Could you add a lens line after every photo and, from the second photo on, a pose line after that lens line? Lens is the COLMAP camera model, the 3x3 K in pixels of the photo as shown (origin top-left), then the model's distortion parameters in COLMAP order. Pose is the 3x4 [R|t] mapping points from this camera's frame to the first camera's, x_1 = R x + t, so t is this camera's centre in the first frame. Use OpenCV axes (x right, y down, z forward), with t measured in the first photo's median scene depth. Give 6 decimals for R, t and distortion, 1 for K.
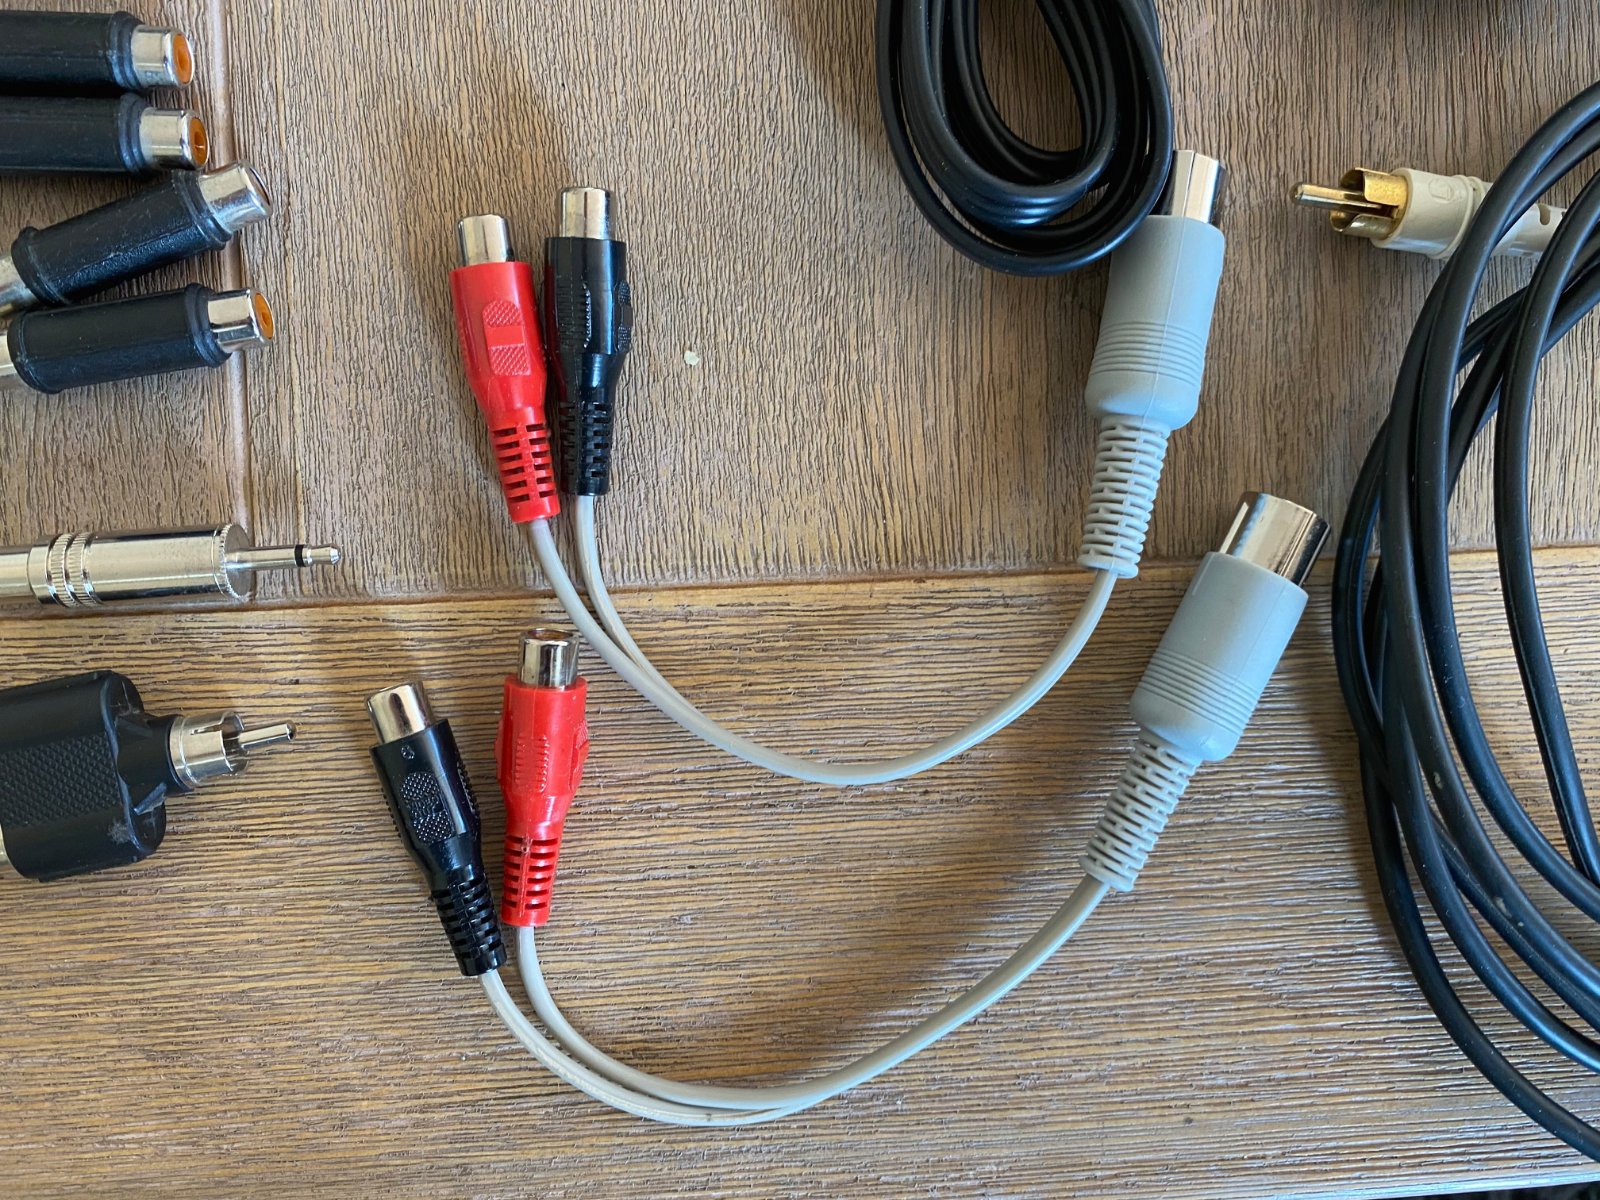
lens RADIAL K [[1305.2, 0, 811.5], [0, 1305.2, 589.7], [0, 0, 1]] dist [0.004764, 0.008460]
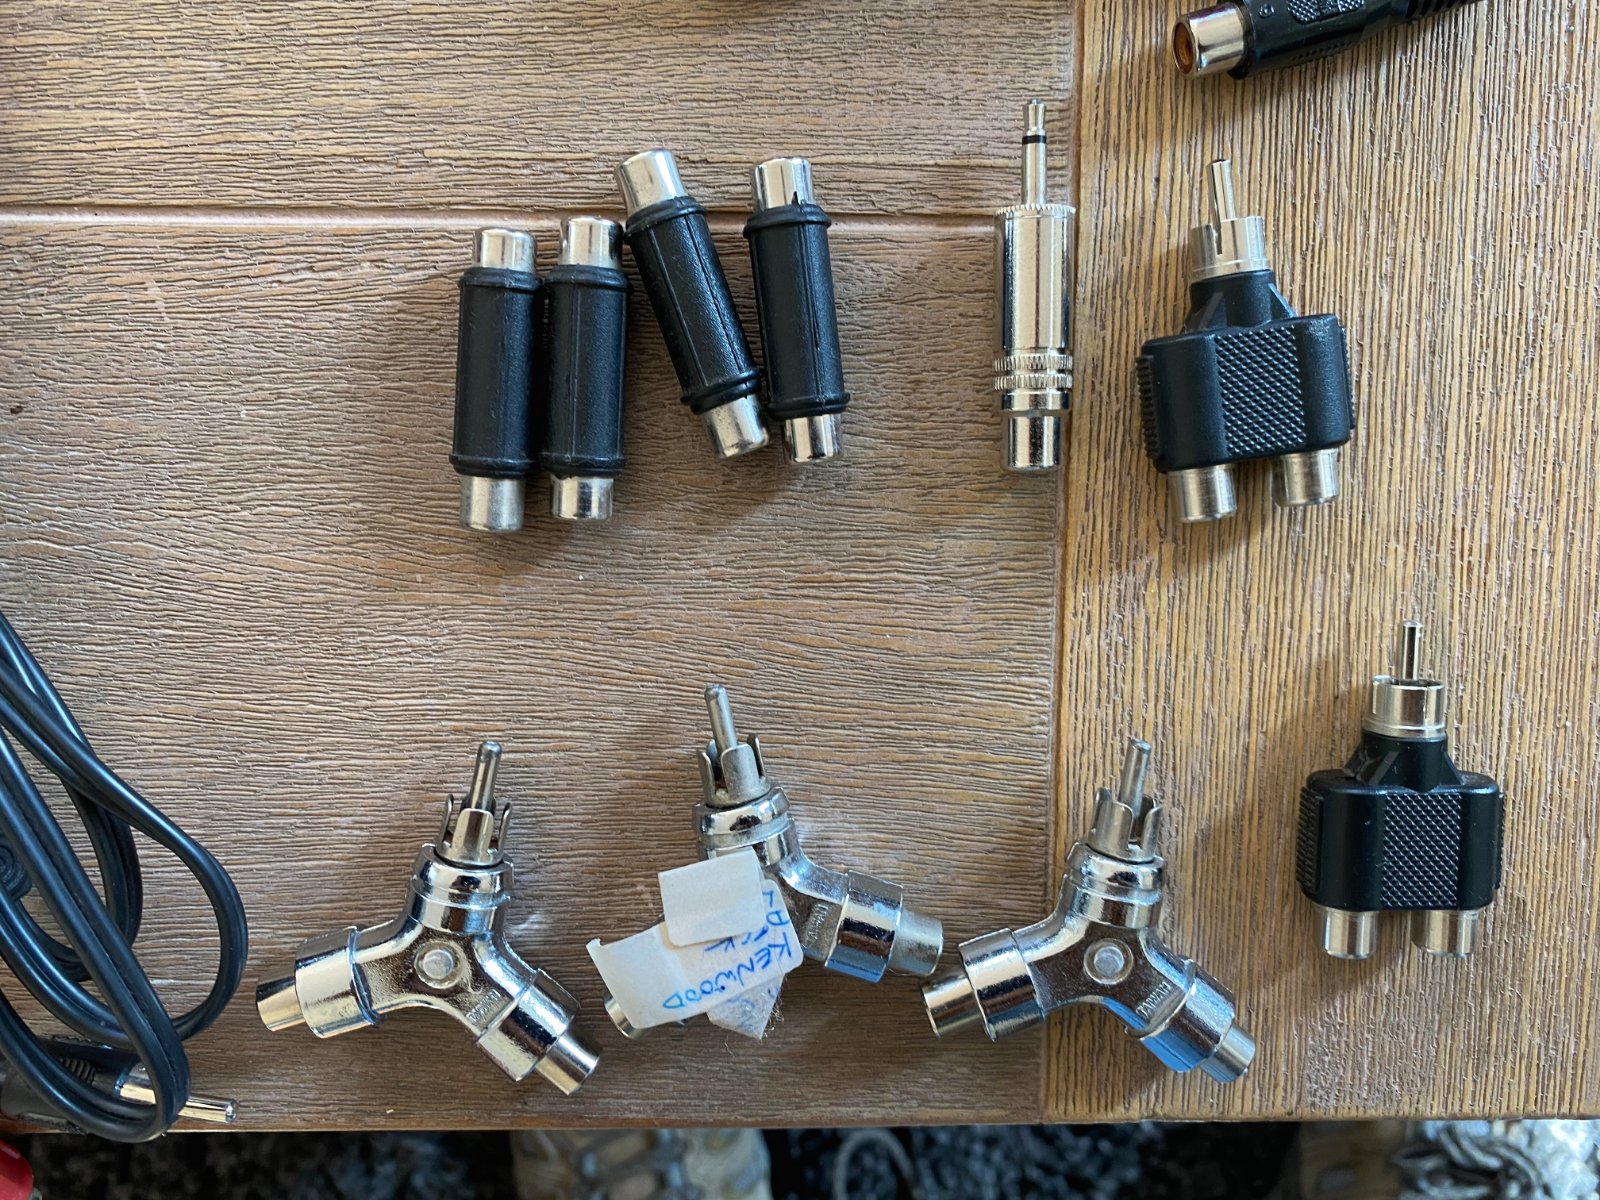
lens RADIAL K [[1305.2, 0, 811.5], [0, 1305.2, 589.7], [0, 0, 1]] dist [0.004764, 0.008460]
pose [[0.052386, -0.990853, -0.124358, -0.555181], [0.998602, 0.051095, 0.013553, -0.167741], [-0.007075, -0.124895, 0.992145, 0.027154]]
